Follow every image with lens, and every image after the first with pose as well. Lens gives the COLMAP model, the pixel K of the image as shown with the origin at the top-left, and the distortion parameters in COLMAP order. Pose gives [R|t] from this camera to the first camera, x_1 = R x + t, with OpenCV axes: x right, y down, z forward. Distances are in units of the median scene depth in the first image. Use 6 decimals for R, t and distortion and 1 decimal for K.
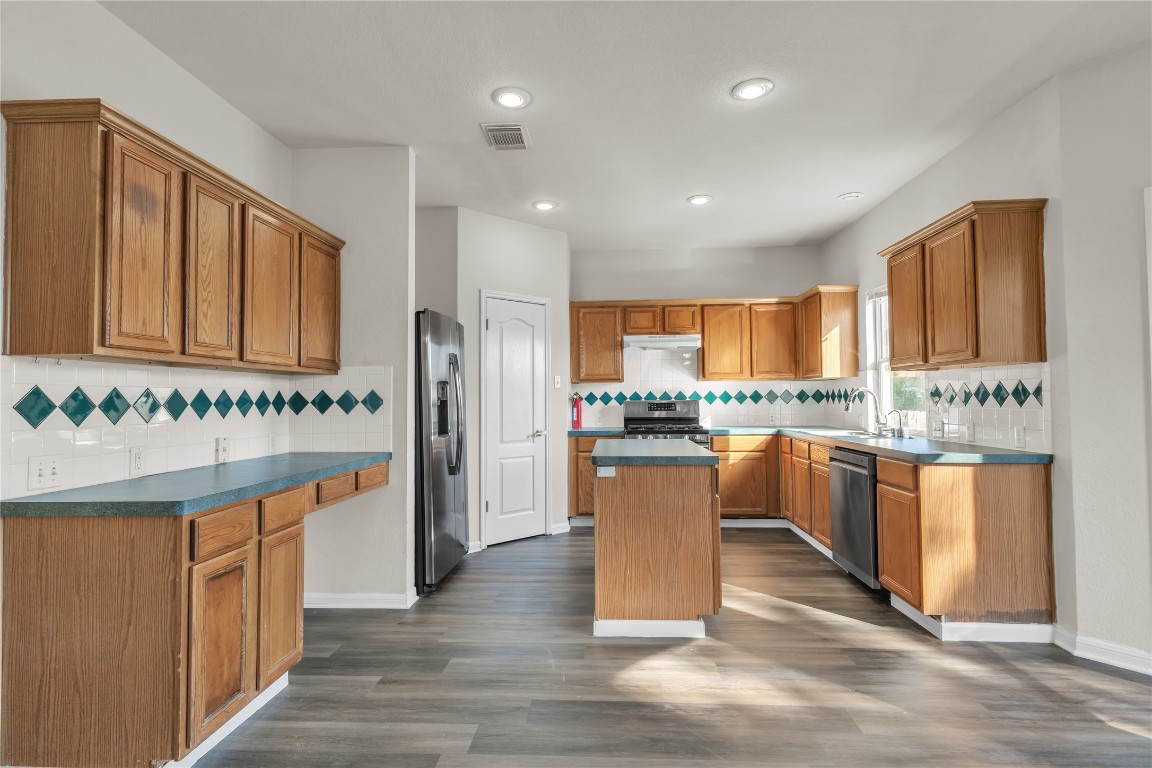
lens RADIAL K [[564.3, 0, 576.0], [0, 564.3, 384.0], [0, 0, 1]] dist [0.001233, -0.000310]
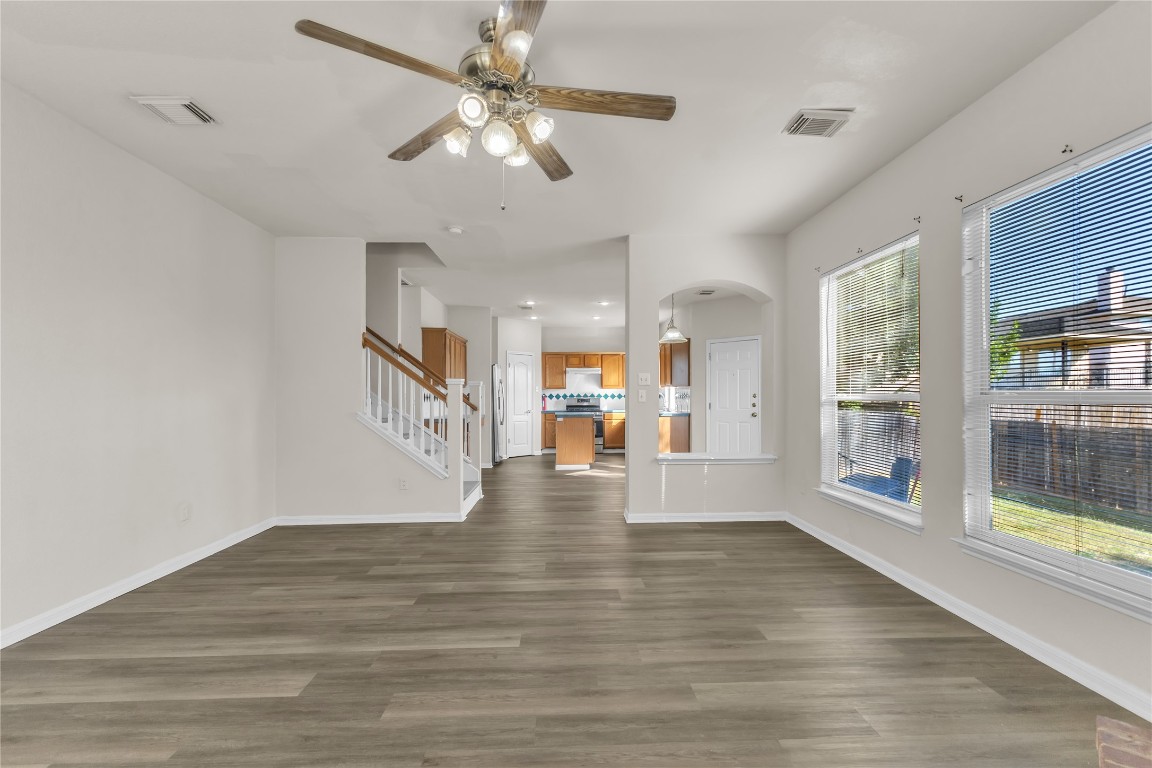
lens RADIAL K [[500.0, 0, 576.0], [0, 500.0, 384.0], [0, 0, 1]] dist [-0.001553, -0.000236]
pose [[0.995307, 0.007449, 0.096483, -0.118803], [-0.007434, 0.999972, -0.000515, -0.040495], [-0.096484, -0.000205, 0.995335, -1.710462]]
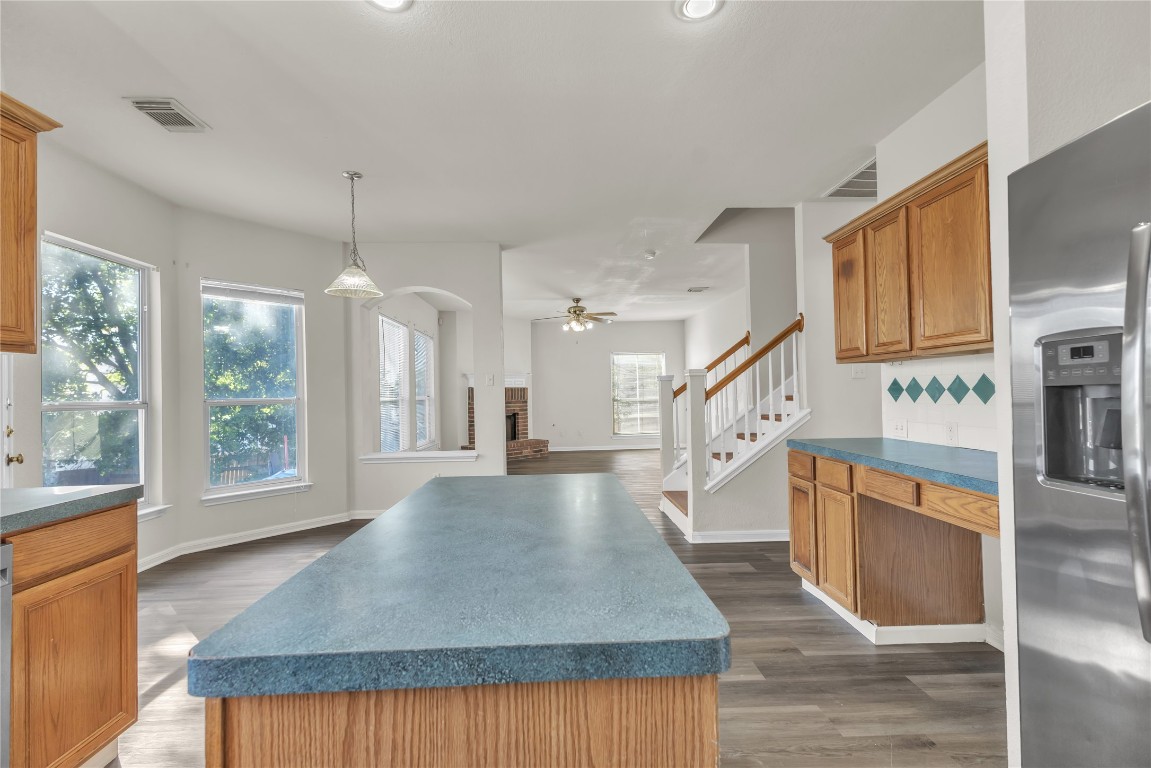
lens RADIAL K [[505.0, 0, 575.5], [0, 505.0, 384.0], [0, 0, 1]] dist [0.000972, 0.000103]
pose [[-0.994301, 0.020625, -0.104596, 0.130106], [0.025020, 0.998851, -0.040880, 0.038589], [0.103633, -0.043264, -0.993674, 1.534430]]
